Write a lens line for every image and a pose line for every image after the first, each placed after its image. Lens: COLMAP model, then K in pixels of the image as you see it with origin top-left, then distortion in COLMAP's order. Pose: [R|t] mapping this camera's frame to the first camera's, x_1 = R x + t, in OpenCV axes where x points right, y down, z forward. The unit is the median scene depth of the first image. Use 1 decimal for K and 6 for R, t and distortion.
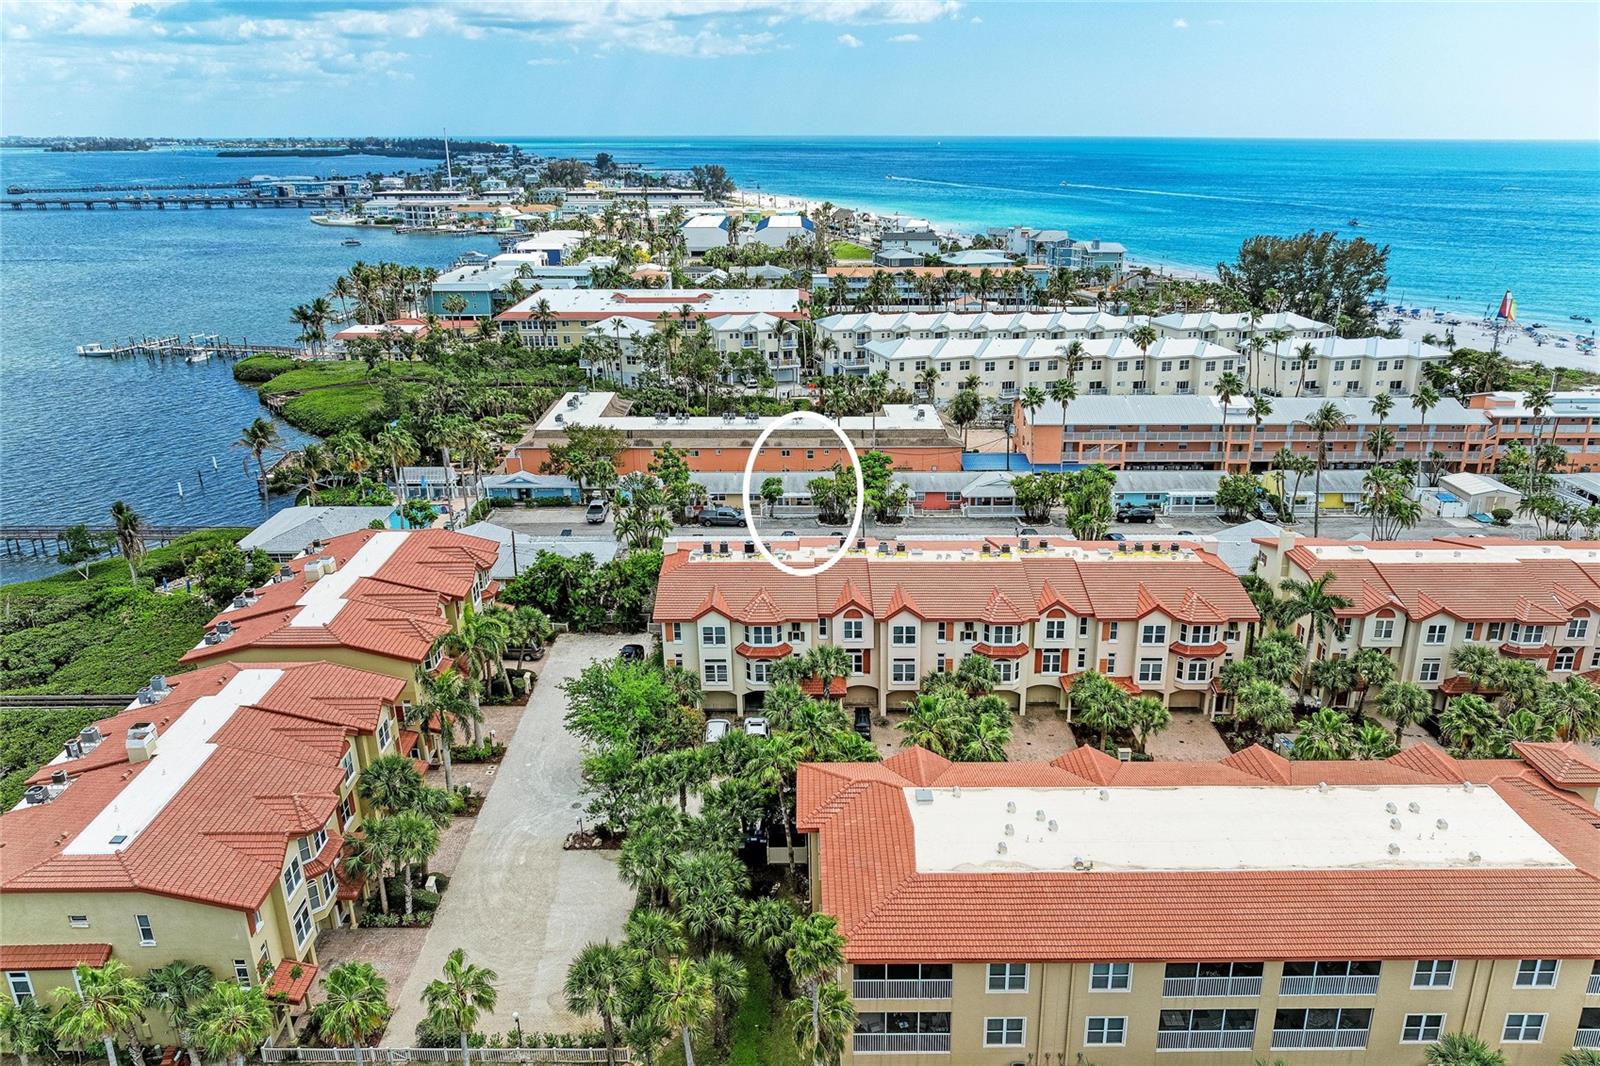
lens RADIAL K [[1173.0, 0, 800.0], [0, 1173.0, 533.0], [0, 0, 1]] dist [-0.023347, 0.002068]
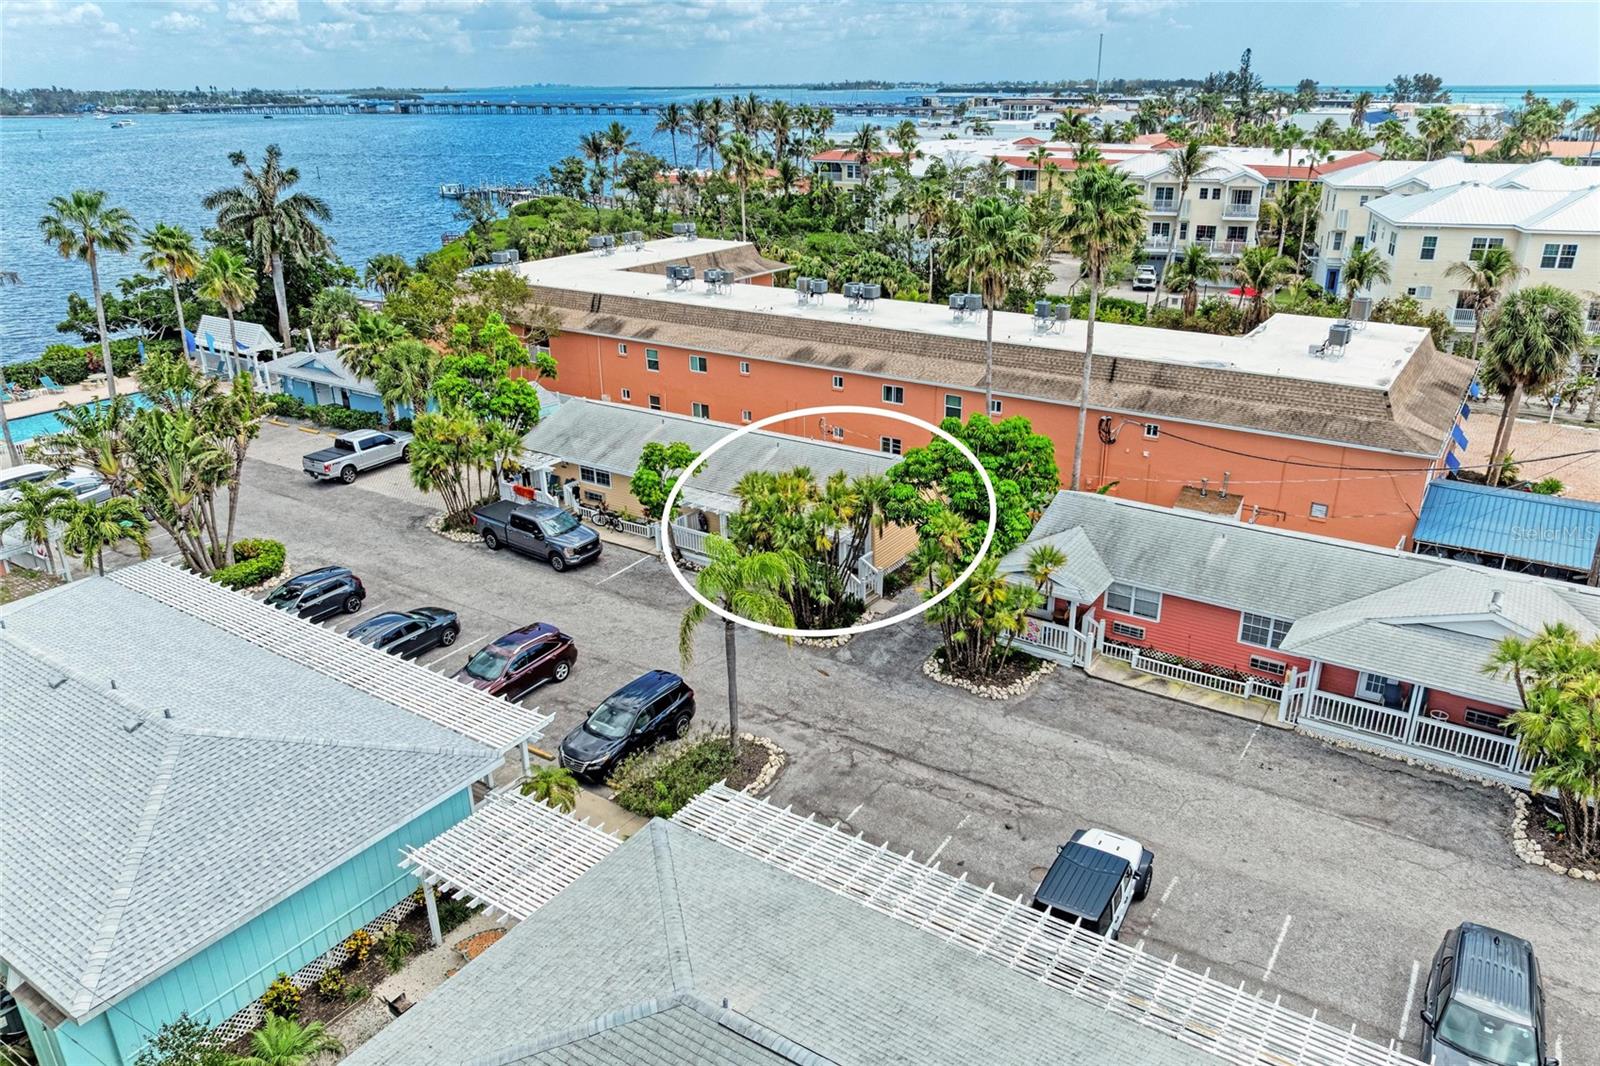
lens RADIAL K [[1173.0, 0, 800.0], [0, 1173.0, 533.0], [0, 0, 1]] dist [-0.023347, 0.002068]
pose [[0.833501, 0.199057, -0.515415, 0.174127], [-0.180452, 0.979766, 0.086575, -0.056701], [0.522220, 0.020847, 0.852556, 0.734055]]
